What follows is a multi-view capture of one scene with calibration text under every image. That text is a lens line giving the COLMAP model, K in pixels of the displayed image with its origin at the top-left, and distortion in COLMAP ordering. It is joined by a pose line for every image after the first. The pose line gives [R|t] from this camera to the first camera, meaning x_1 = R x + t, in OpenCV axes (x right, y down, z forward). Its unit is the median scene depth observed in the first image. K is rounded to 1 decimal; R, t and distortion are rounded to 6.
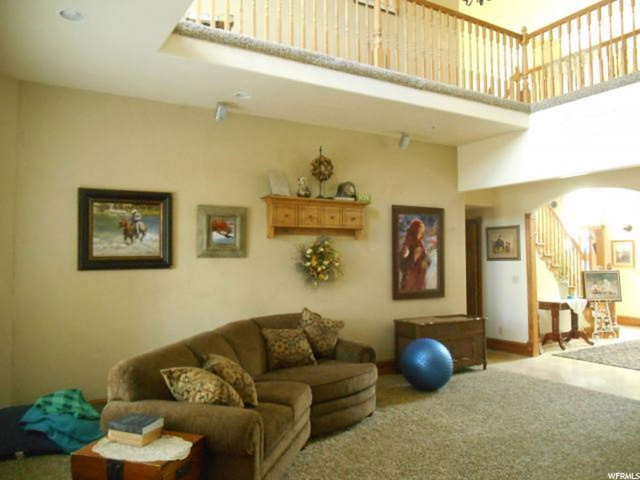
lens RADIAL K [[500.6, 0, 322.0], [0, 500.6, 240.2], [0, 0, 1]] dist [-0.005466, -0.002738]
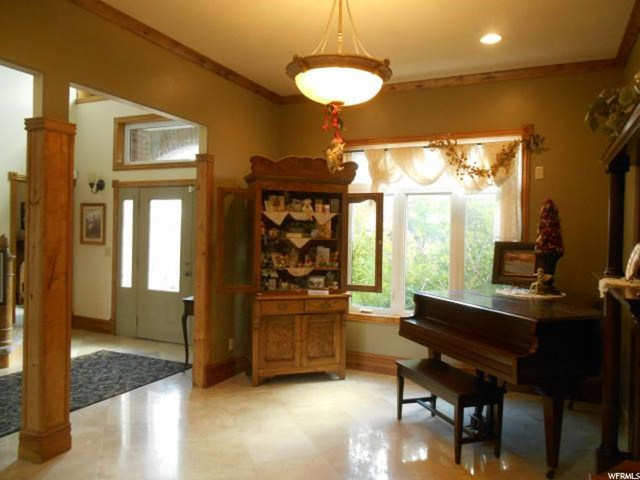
lens RADIAL K [[500.6, 0, 320.0], [0, 500.6, 241.6], [0, 0, 1]] dist [-0.005466, -0.002738]
pose [[0.827808, 0.029992, 0.560210, 0.764114], [-0.054748, 0.998122, 0.027464, 0.025951], [-0.558334, -0.053405, 0.827895, 0.455425]]
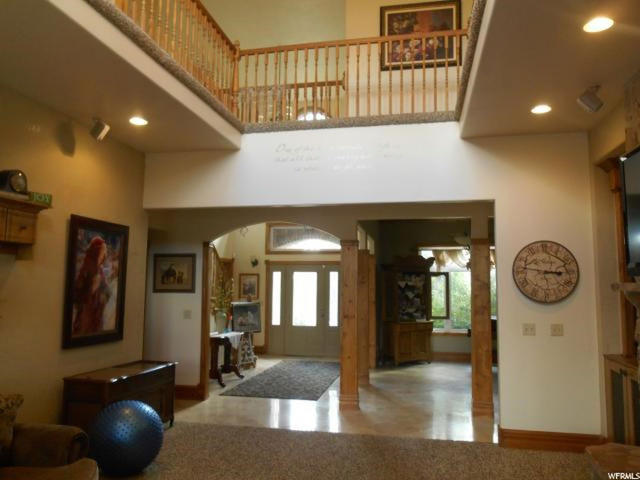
lens RADIAL K [[500.6, 0, 321.3], [0, 500.6, 237.7], [0, 0, 1]] dist [-0.005466, -0.002738]
pose [[0.675788, 0.086817, 0.731966, -0.135462], [-0.041152, 0.995934, -0.080132, 0.005249], [-0.735946, 0.024031, 0.676613, 0.254978]]
